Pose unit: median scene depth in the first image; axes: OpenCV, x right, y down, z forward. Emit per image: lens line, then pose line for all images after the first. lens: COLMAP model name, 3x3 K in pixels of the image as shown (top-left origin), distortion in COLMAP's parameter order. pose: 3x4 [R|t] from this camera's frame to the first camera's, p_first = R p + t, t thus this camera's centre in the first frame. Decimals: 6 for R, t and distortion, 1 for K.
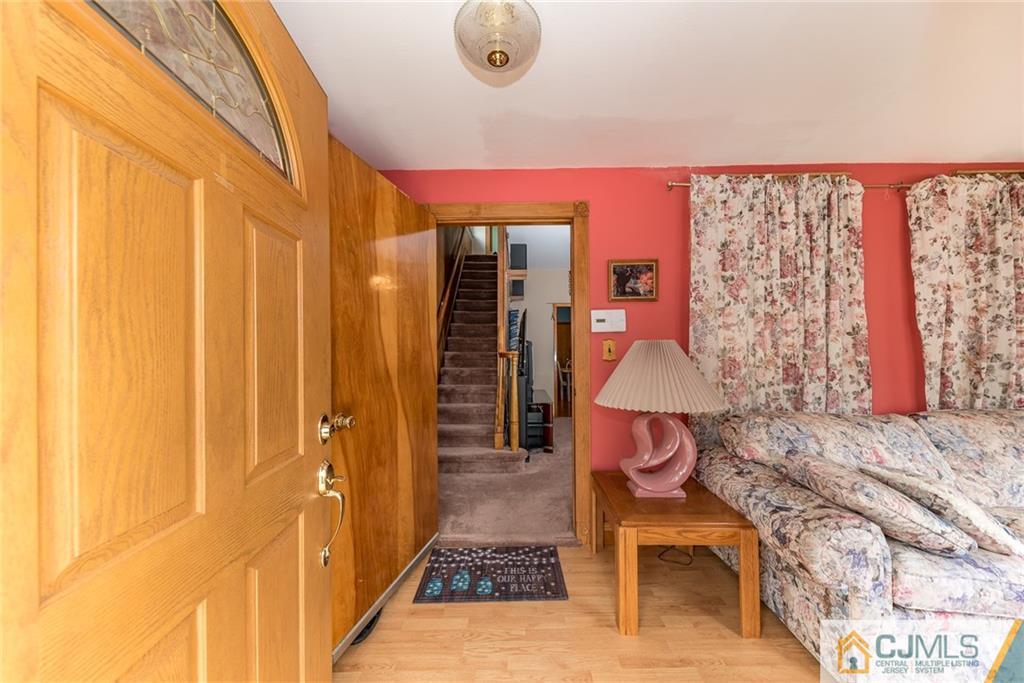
lens RADIAL K [[354.9, 0, 516.1], [0, 354.9, 344.0], [0, 0, 1]] dist [0.007038, -0.002209]
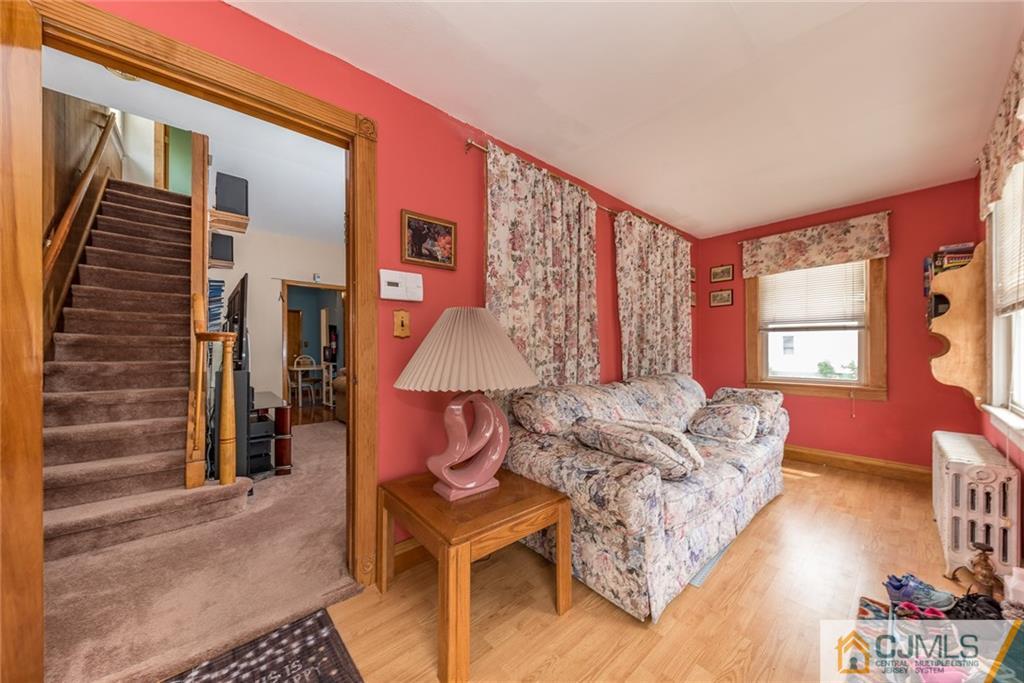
lens RADIAL K [[354.9, 0, 513.9], [0, 354.9, 346.5], [0, 0, 1]] dist [0.007038, -0.002209]
pose [[0.749464, 0.010327, 0.661965, -0.071239], [-0.013144, 0.999913, -0.000718, 0.065321], [-0.661915, -0.008162, 0.749535, 0.250106]]
